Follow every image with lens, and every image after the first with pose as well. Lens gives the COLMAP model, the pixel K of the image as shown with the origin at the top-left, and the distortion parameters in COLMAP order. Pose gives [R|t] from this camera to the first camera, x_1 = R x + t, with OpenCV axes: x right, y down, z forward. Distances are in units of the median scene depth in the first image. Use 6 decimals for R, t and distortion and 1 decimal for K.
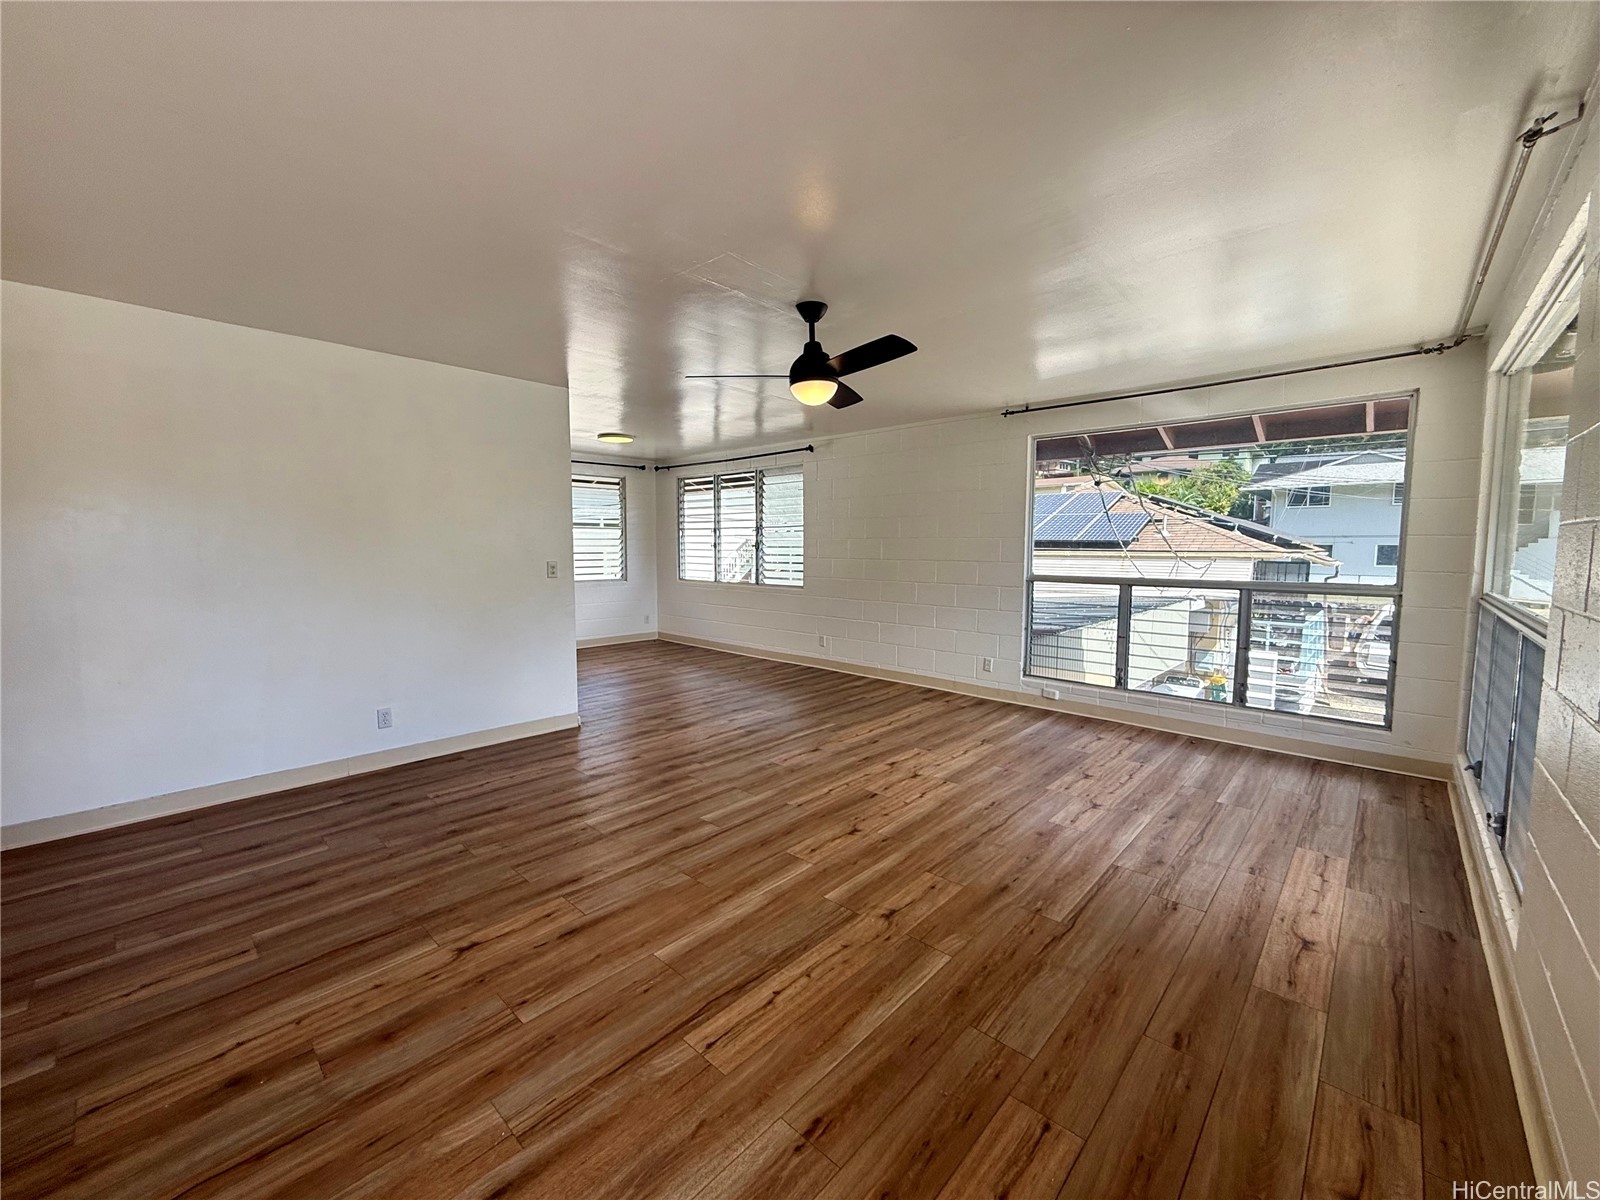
lens RADIAL K [[638.7, 0, 804.9], [0, 638.7, 610.1], [0, 0, 1]] dist [-0.001874, 0.001076]
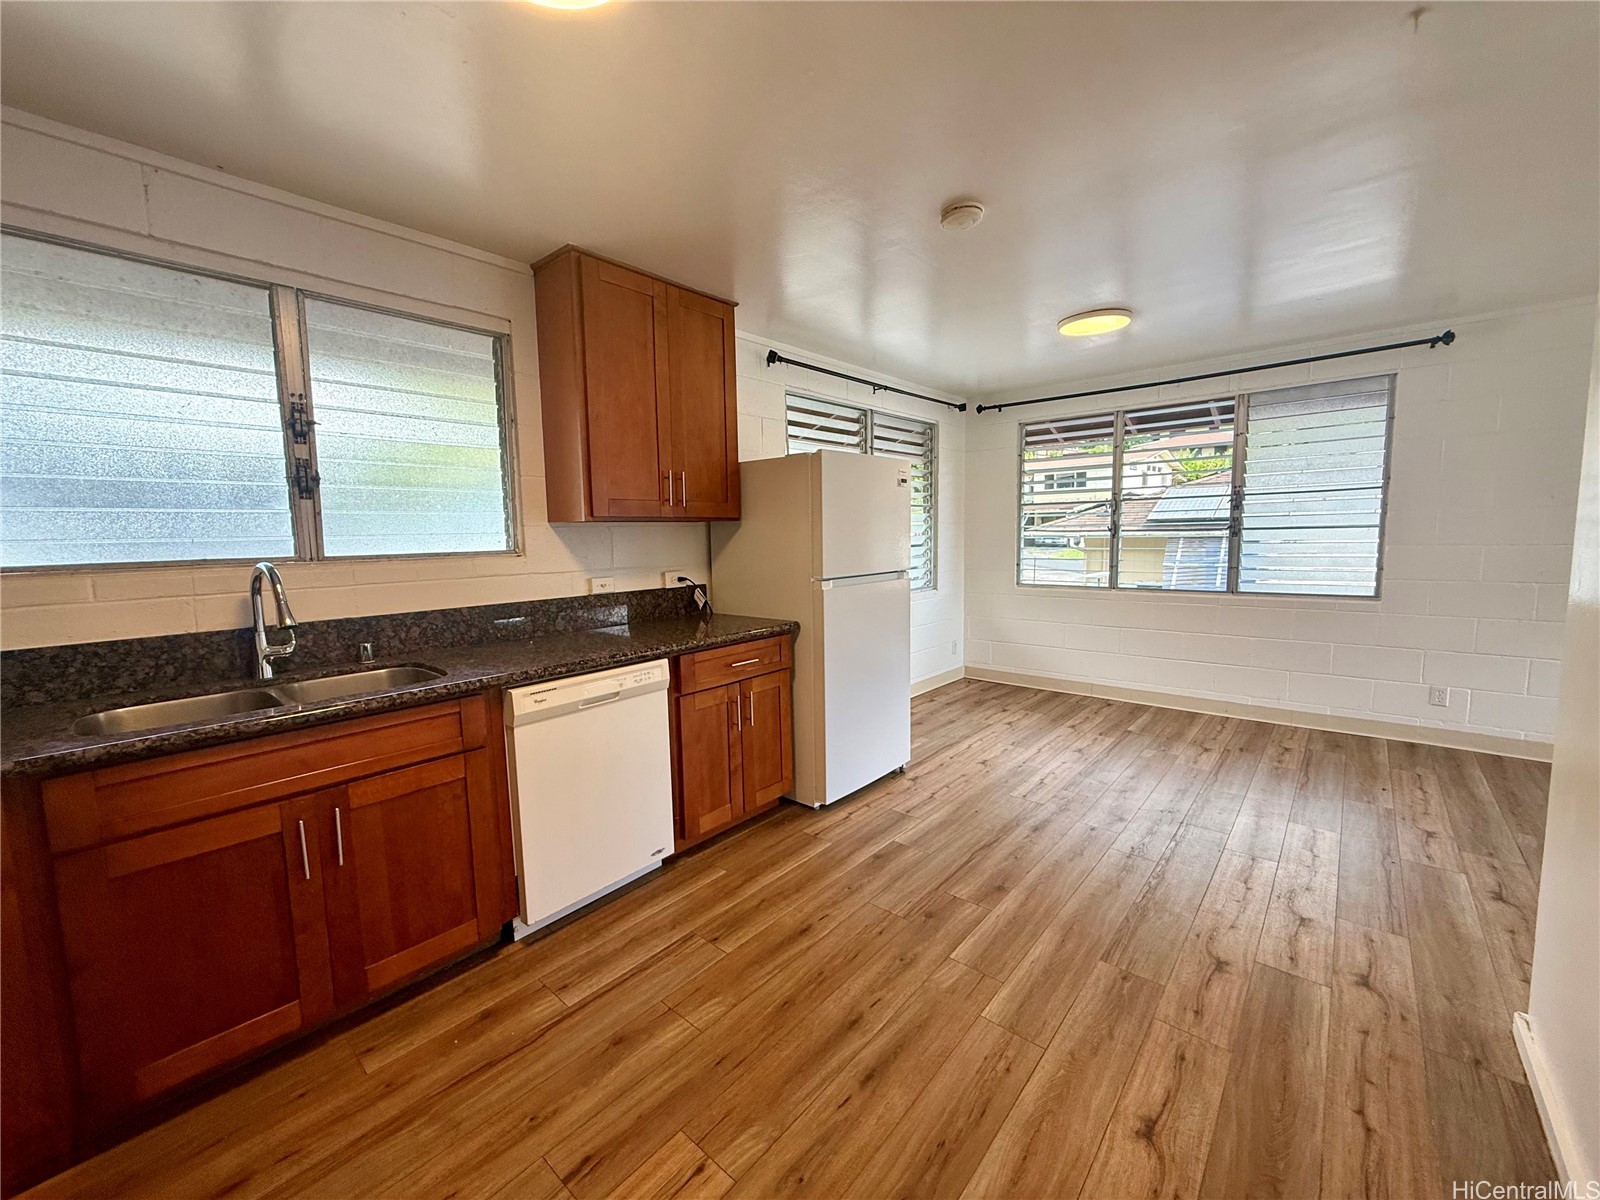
lens RADIAL K [[638.7, 0, 800.6], [0, 638.7, 594.4], [0, 0, 1]] dist [-0.001874, 0.001076]
pose [[0.999202, -0.028502, 0.027994, -1.099587], [0.028701, 0.999565, -0.006732, -0.105262], [-0.027790, 0.007530, 0.999585, 0.971174]]
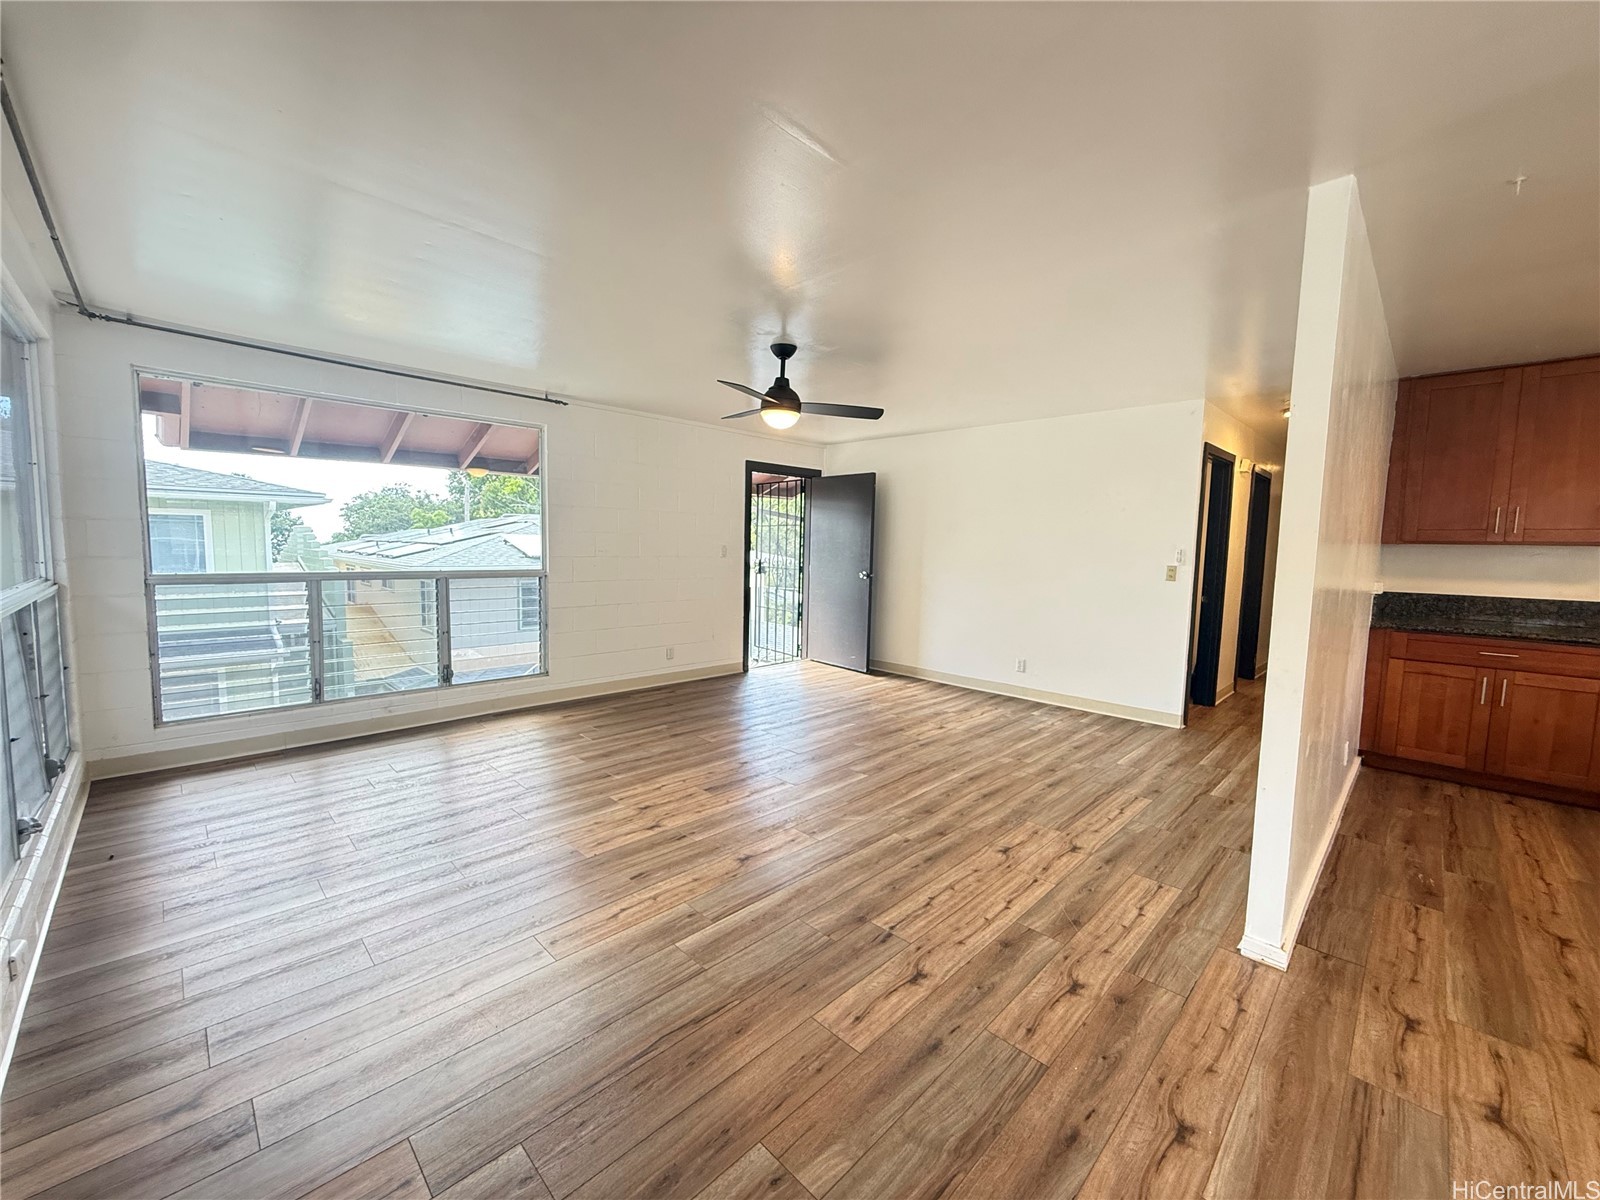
lens RADIAL K [[638.7, 0, 804.9], [0, 638.7, 606.2], [0, 0, 1]] dist [-0.001874, 0.001076]
pose [[-0.999236, -0.023622, 0.031124, -0.073455], [-0.017015, 0.980131, 0.197622, -0.206309], [-0.035174, 0.196942, -0.979784, 2.019416]]
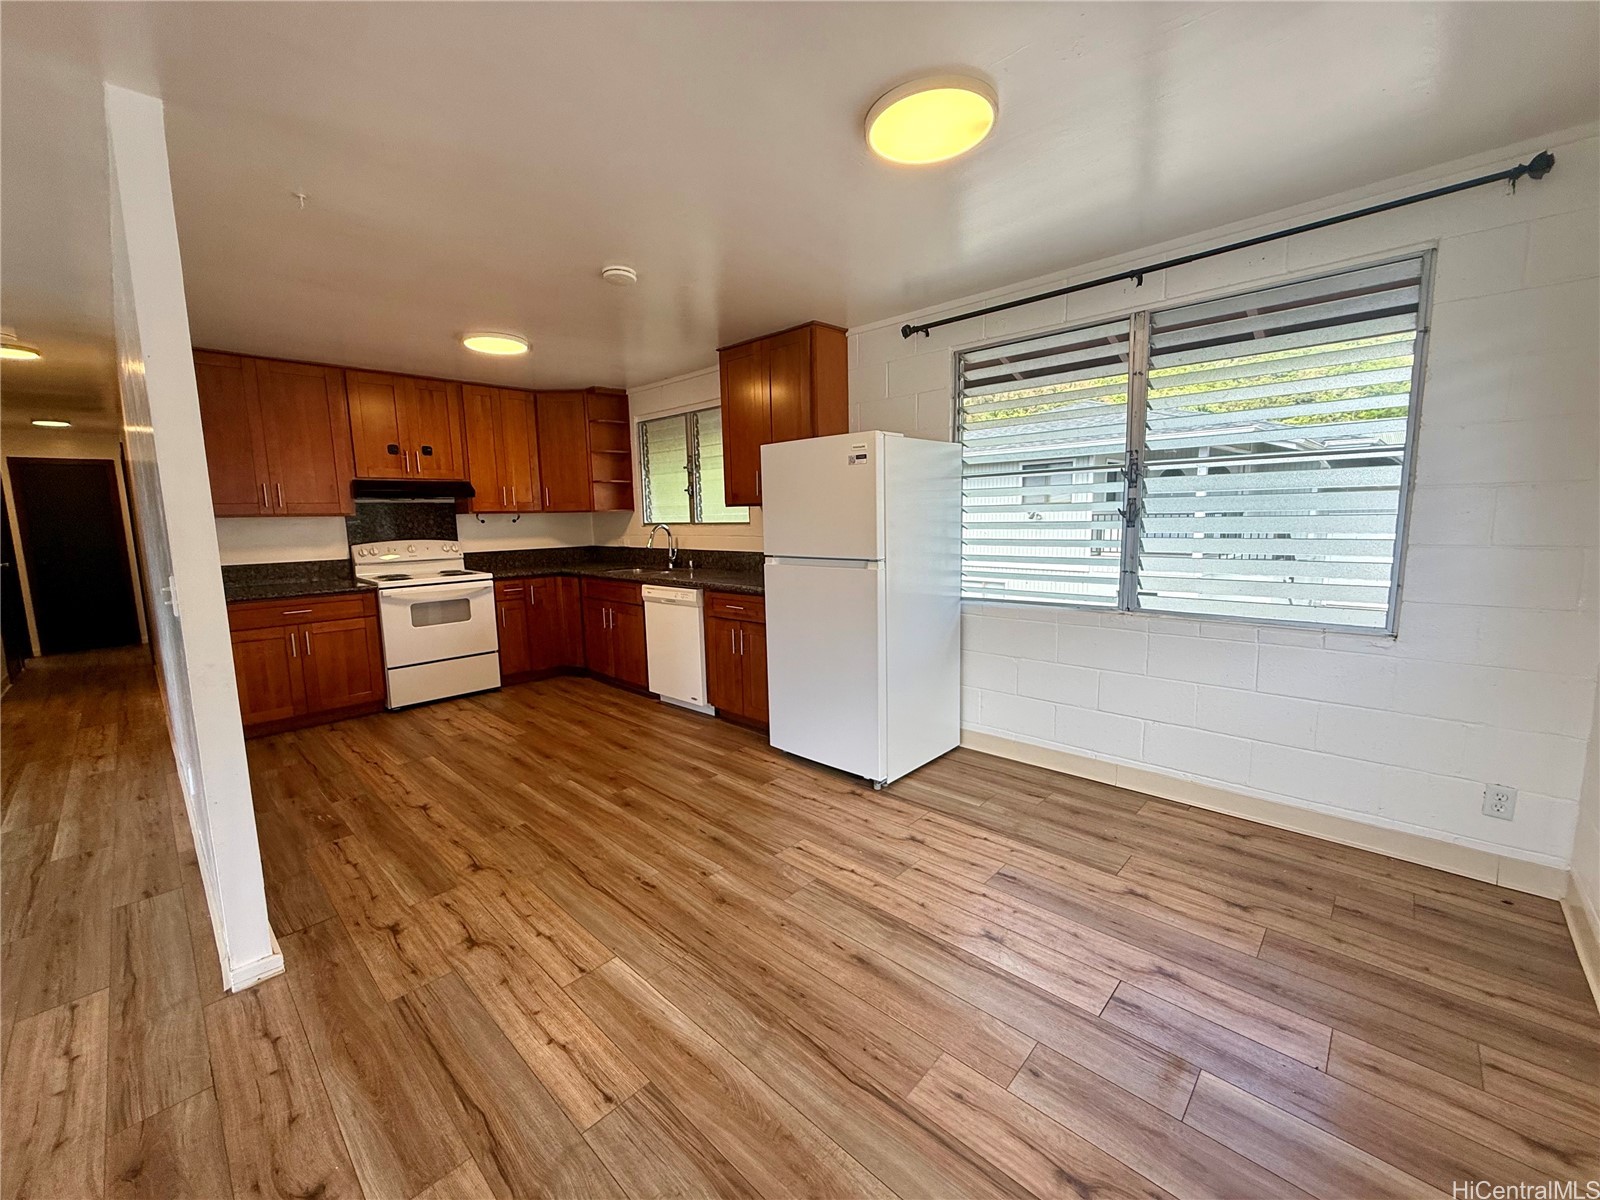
lens RADIAL K [[638.7, 0, 787.6], [0, 638.7, 592.0], [0, 0, 1]] dist [-0.001874, 0.001076]
pose [[-0.019559, 0.116783, -0.992965, 0.005487], [-0.082478, 0.989581, 0.118010, -0.198567], [0.996401, 0.084206, -0.009723, 1.904505]]
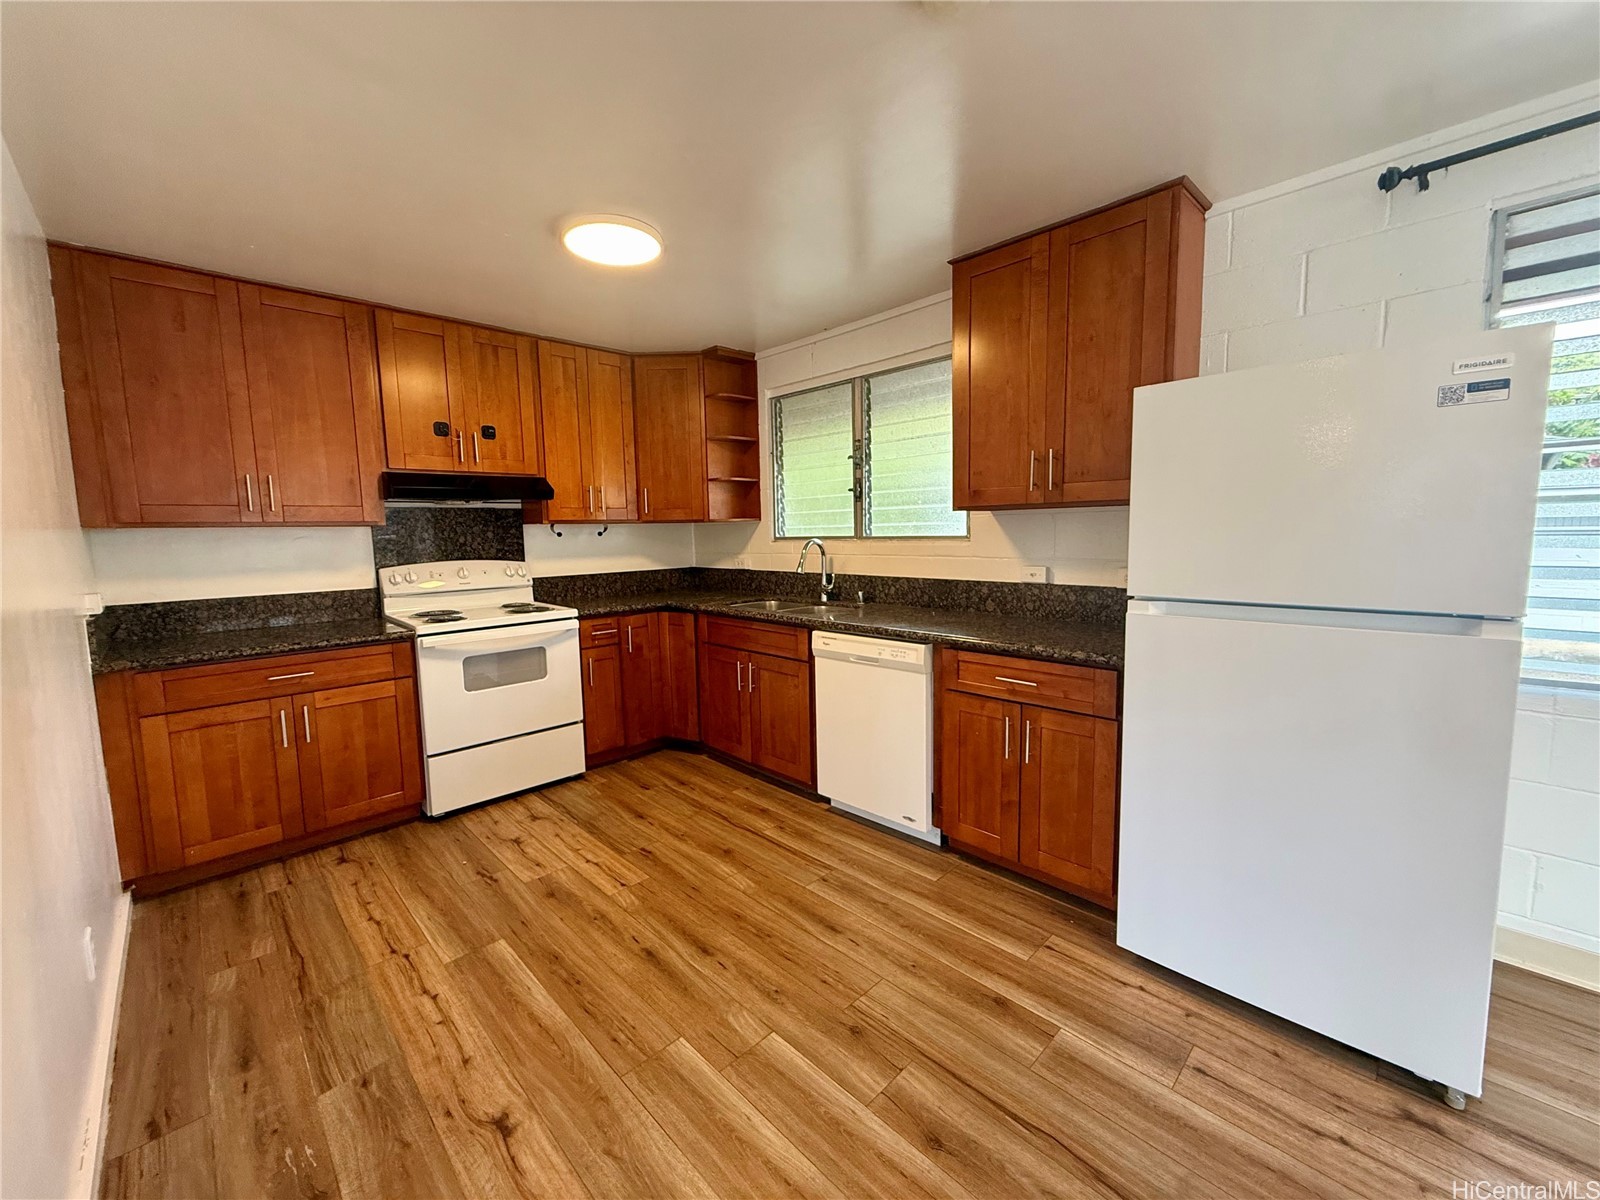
lens RADIAL K [[638.7, 0, 788.1], [0, 638.7, 592.9], [0, 0, 1]] dist [-0.001874, 0.001076]
pose [[-0.060774, 0.094516, -0.993667, -0.470545], [-0.082948, 0.991585, 0.099391, -0.165188], [0.994699, 0.088463, -0.052423, 1.586057]]
